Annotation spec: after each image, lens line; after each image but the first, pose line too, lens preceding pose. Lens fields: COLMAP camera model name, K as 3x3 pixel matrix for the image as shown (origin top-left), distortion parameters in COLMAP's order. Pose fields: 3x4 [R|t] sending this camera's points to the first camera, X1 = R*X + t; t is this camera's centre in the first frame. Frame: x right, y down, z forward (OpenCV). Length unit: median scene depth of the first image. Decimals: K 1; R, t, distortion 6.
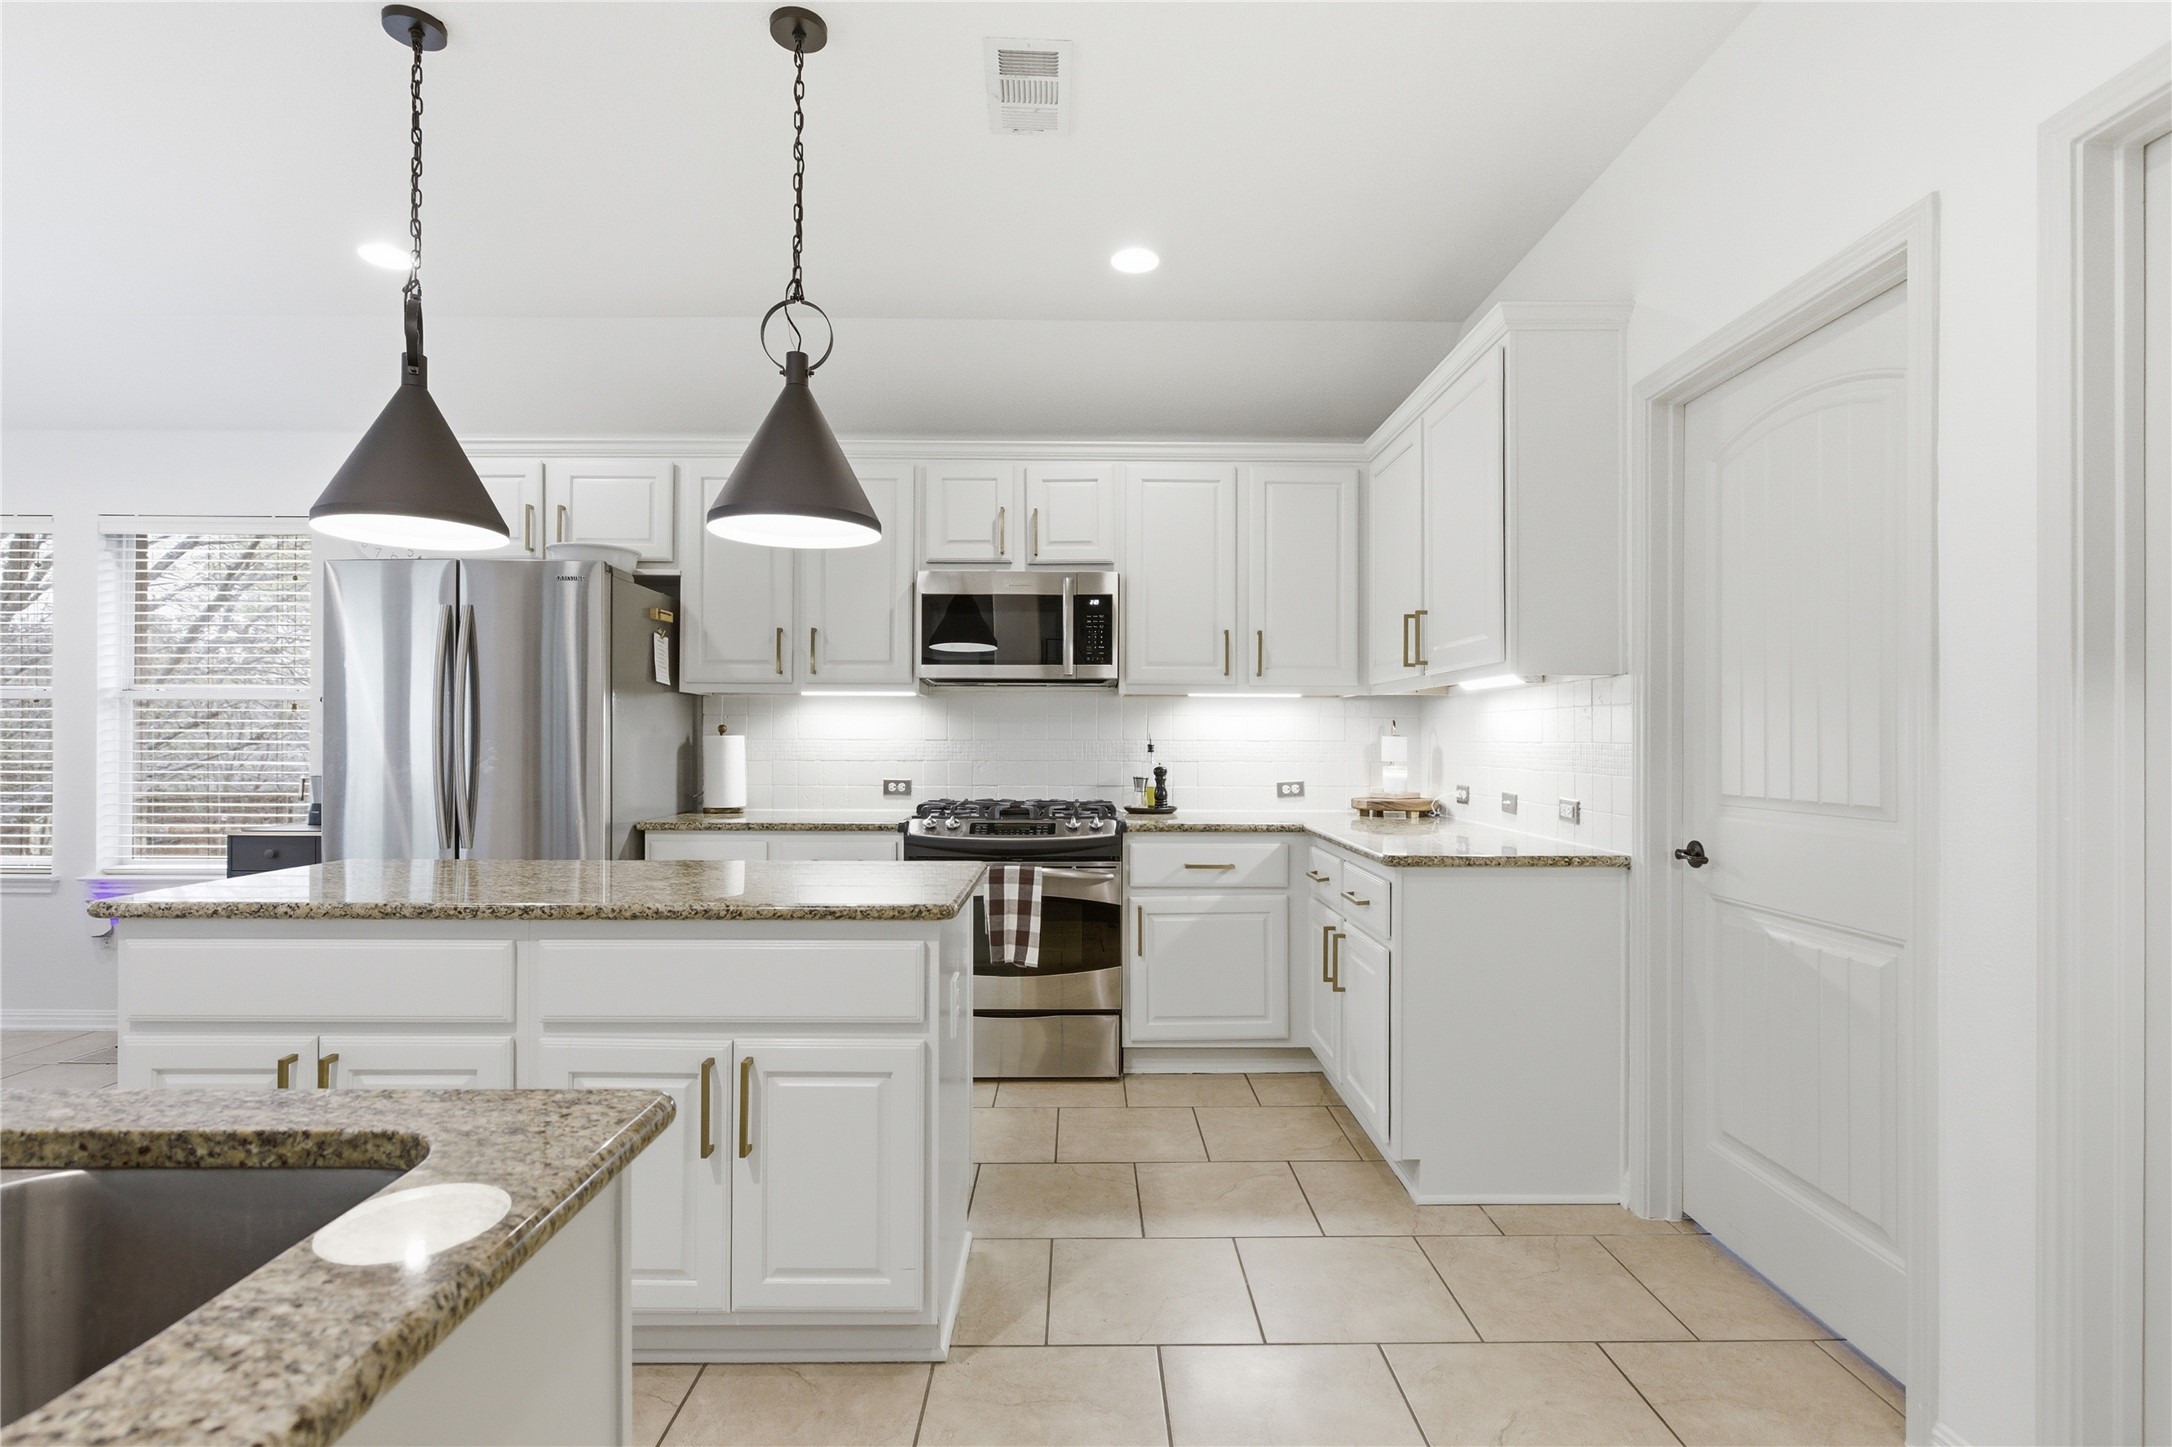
lens RADIAL K [[1022.6, 0, 1084.4], [0, 1022.6, 735.1], [0, 0, 1]] dist [-0.019936, -0.000073]
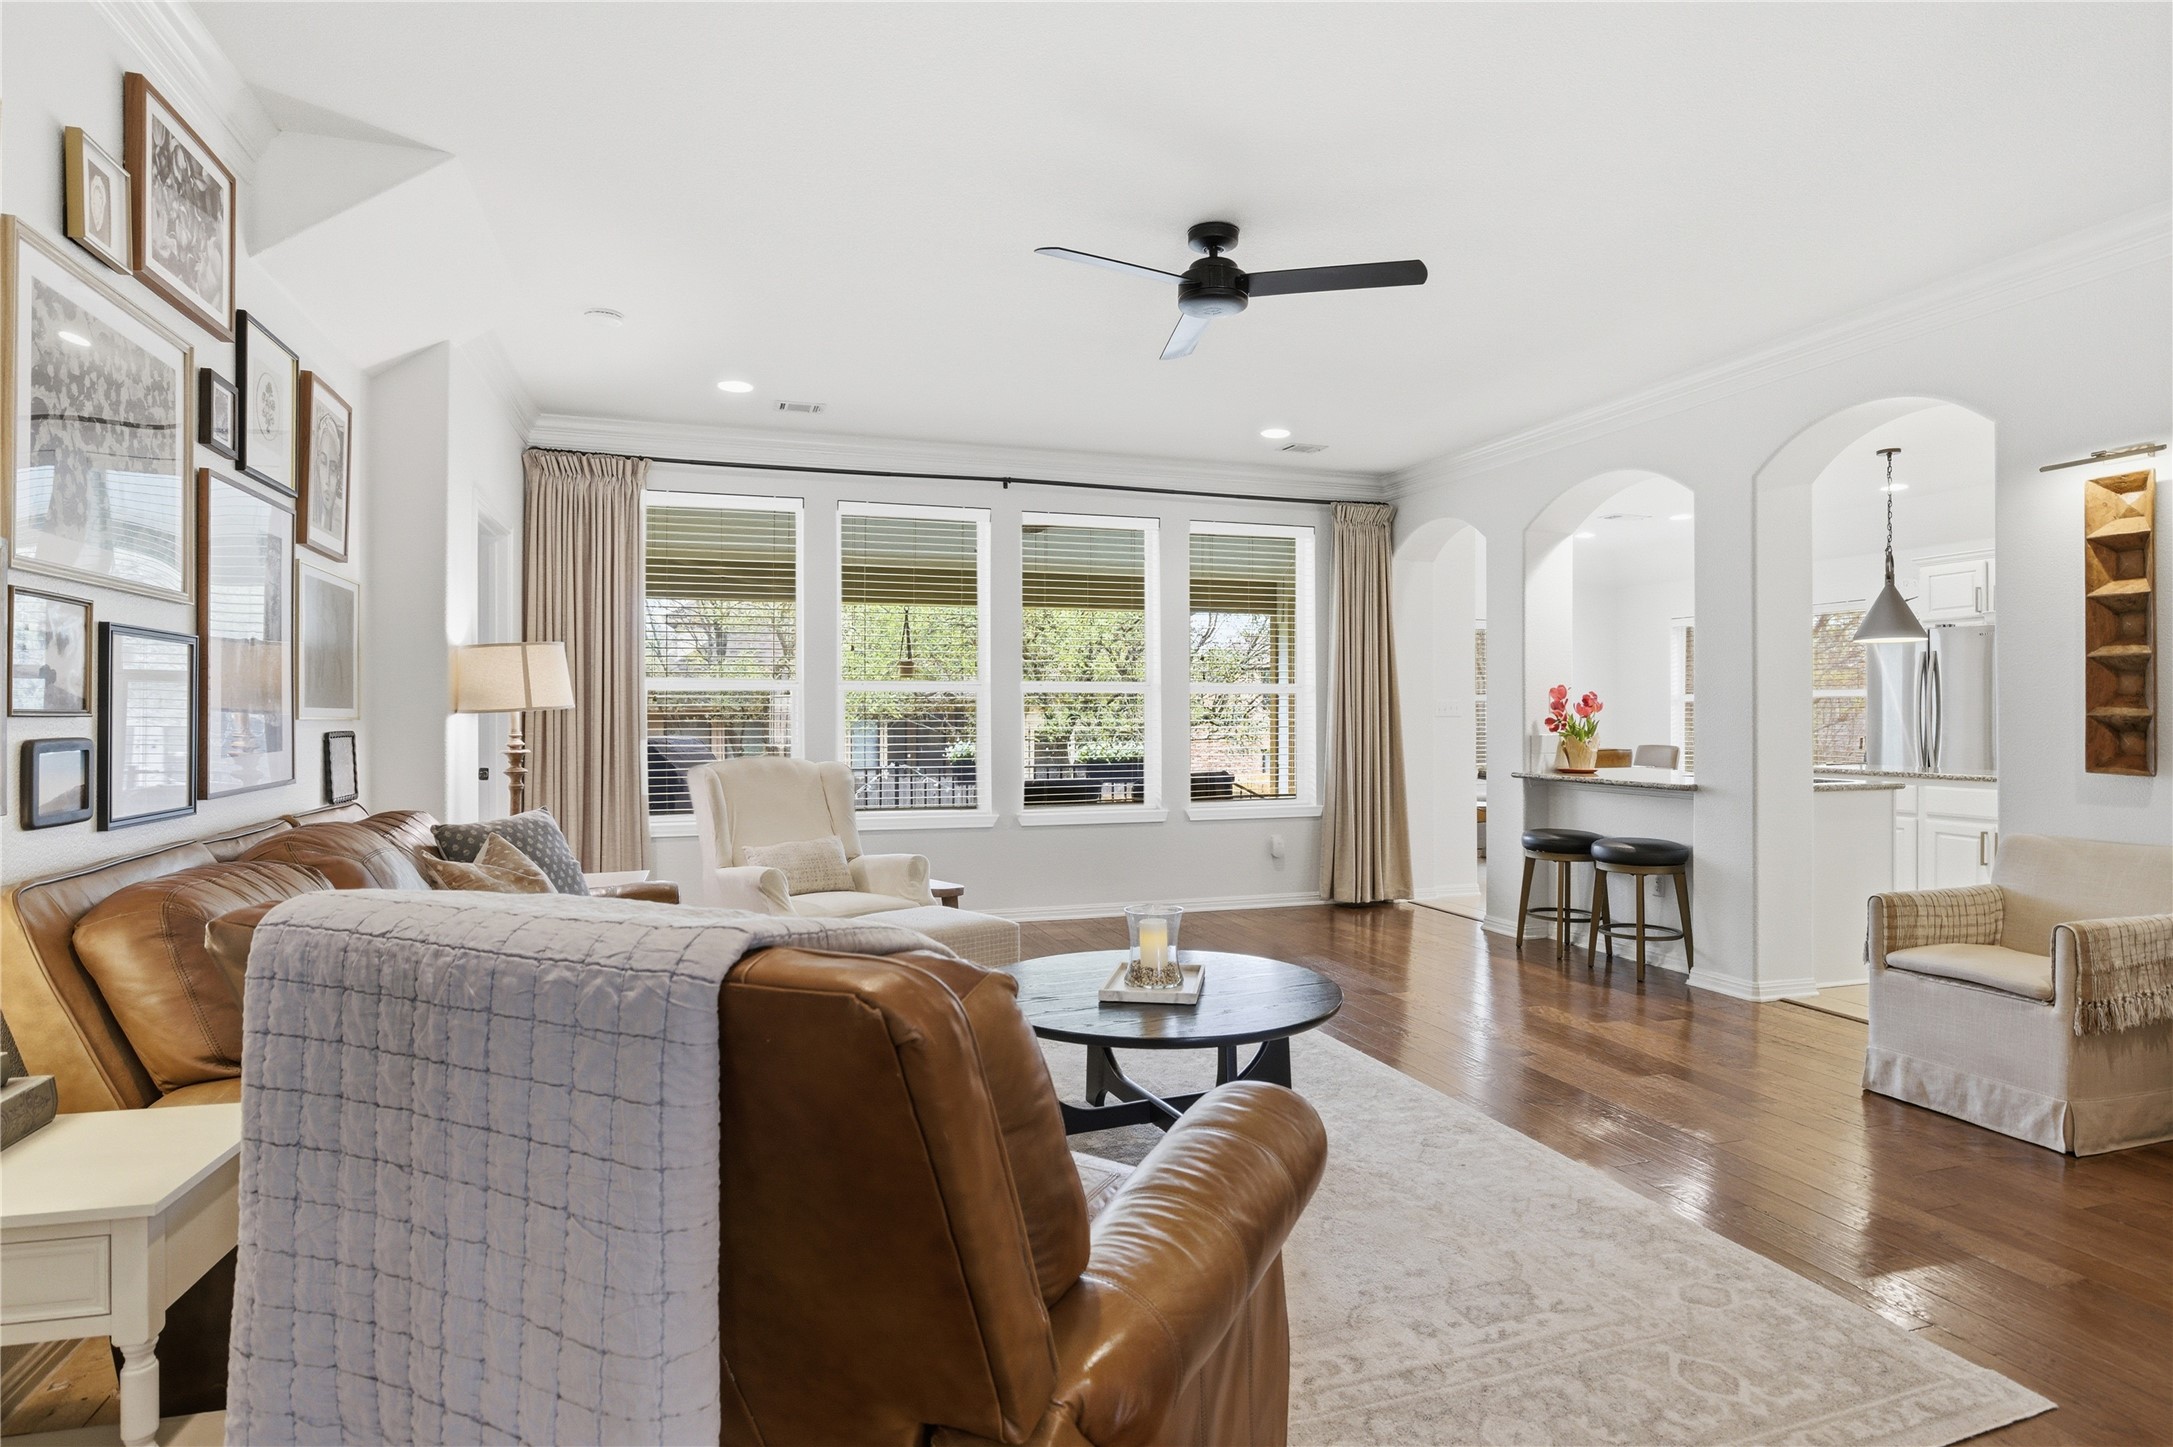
lens RADIAL K [[1096.4, 0, 1062.6], [0, 1096.4, 724.6], [0, 0, 1]] dist [-0.042155, 0.020815]
pose [[0.284530, 0.013005, -0.958579, 0.935515], [0.003424, 0.999888, 0.014582, -0.020095], [0.958661, -0.007432, 0.284453, -1.231785]]
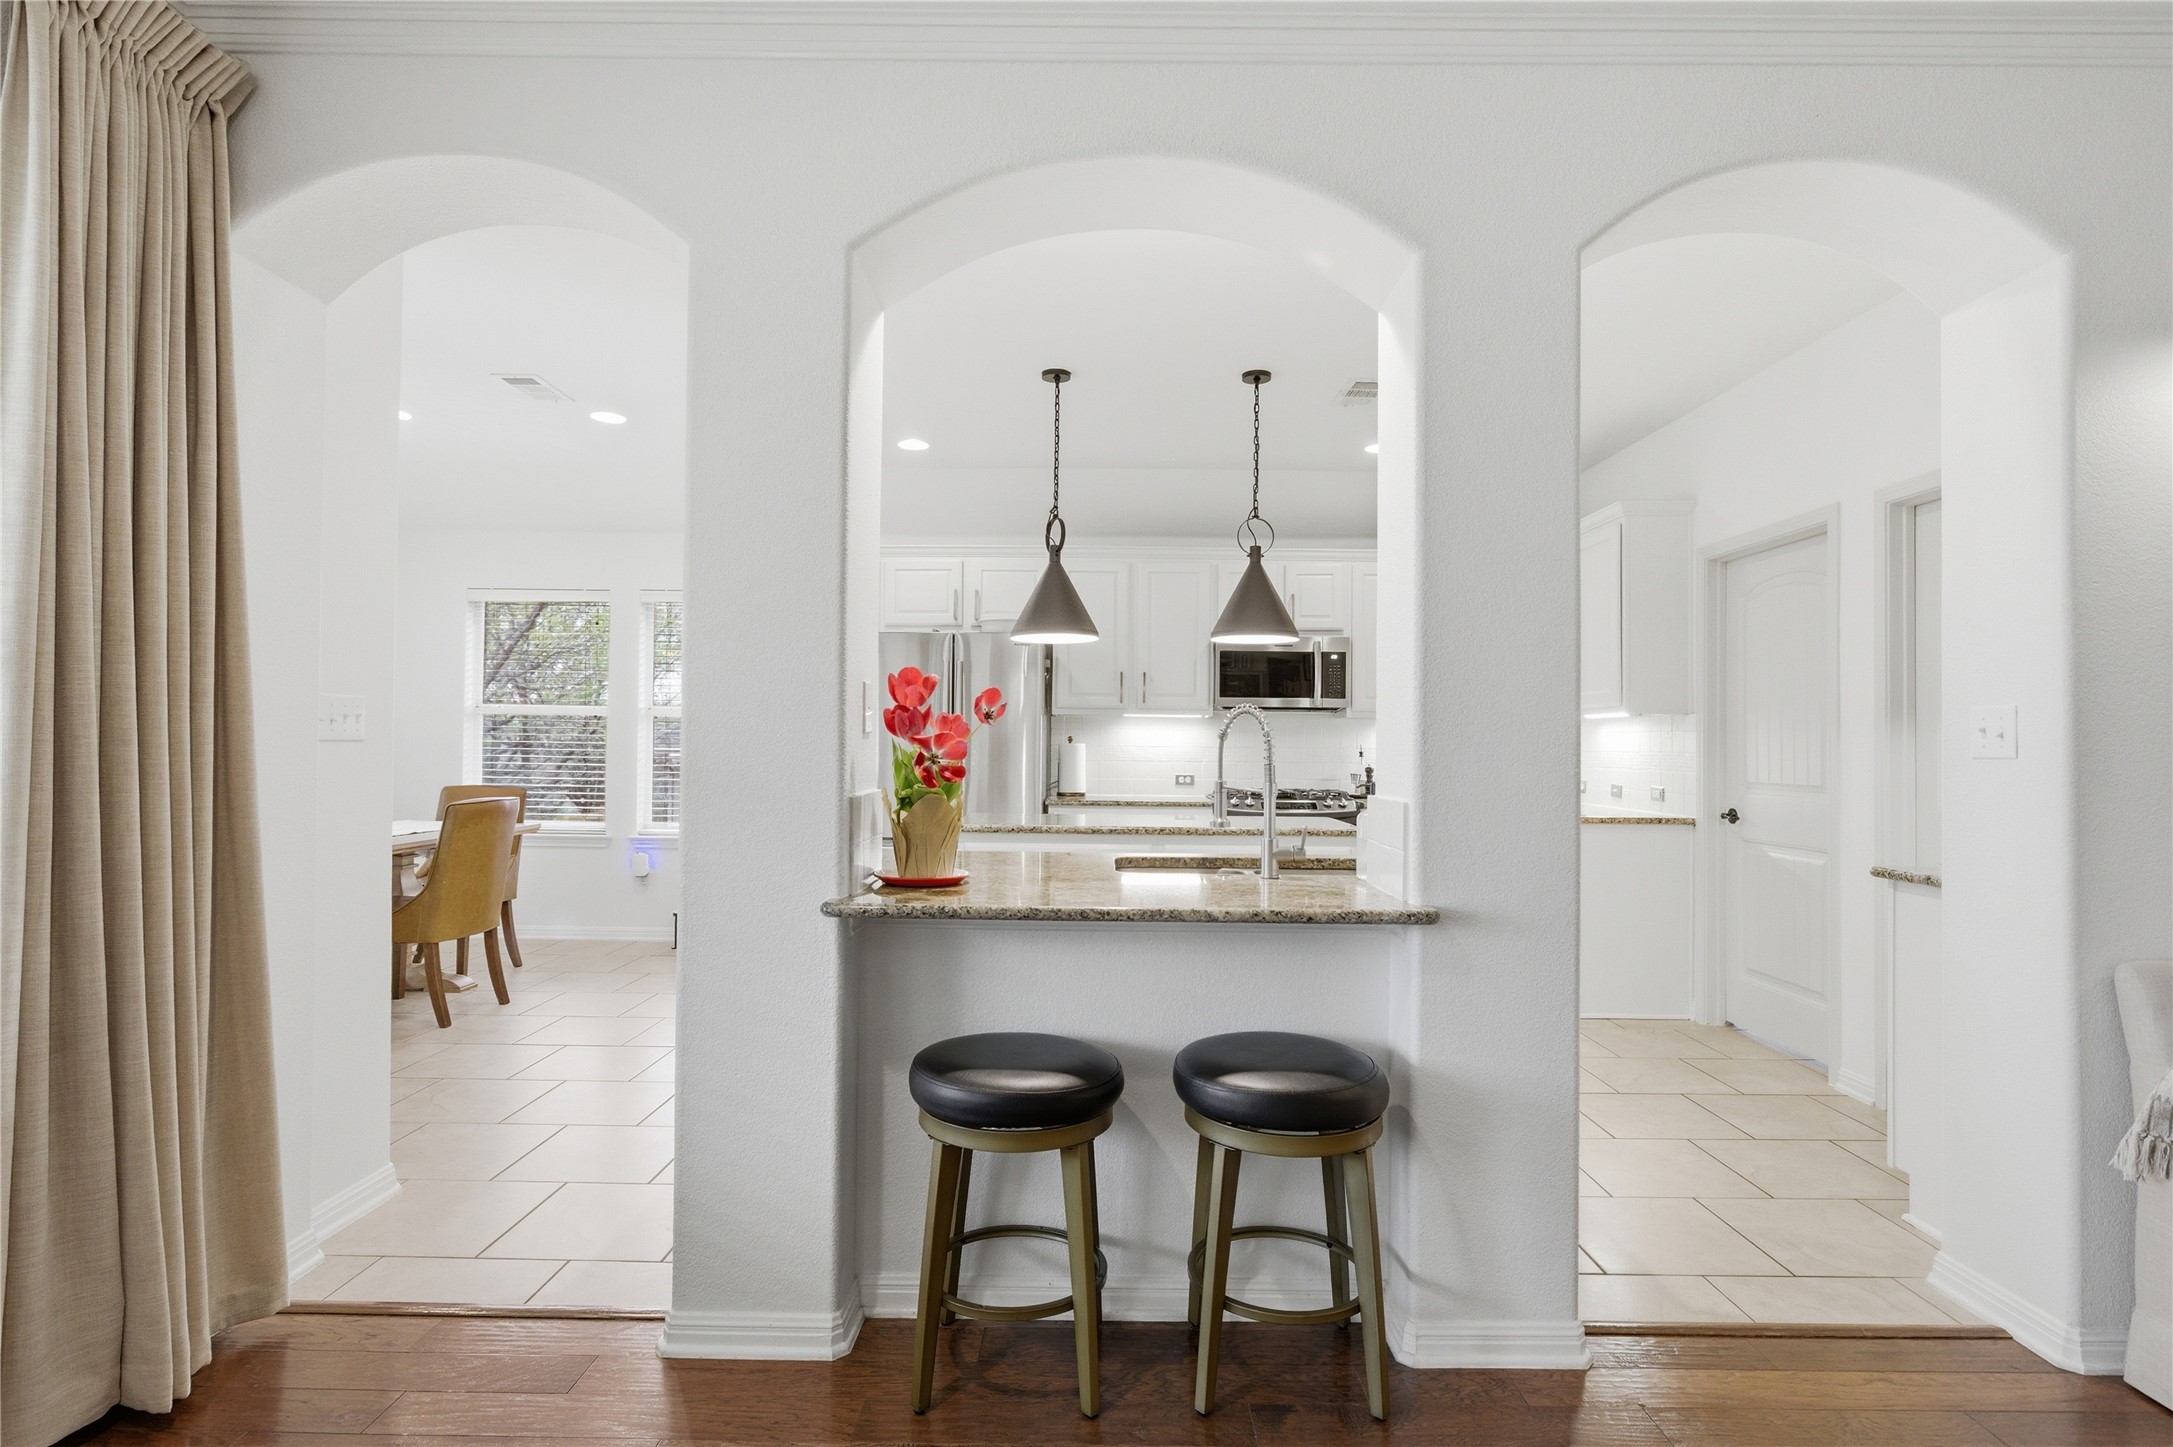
lens RADIAL K [[1096.4, 0, 1062.6], [0, 1096.4, 724.6], [0, 0, 1]] dist [-0.042155, 0.020815]
pose [[0.999374, 0.006484, -0.034780, -0.355753], [-0.006956, 0.999885, -0.013468, -0.006409], [0.034689, 0.013701, 0.999304, -0.658939]]
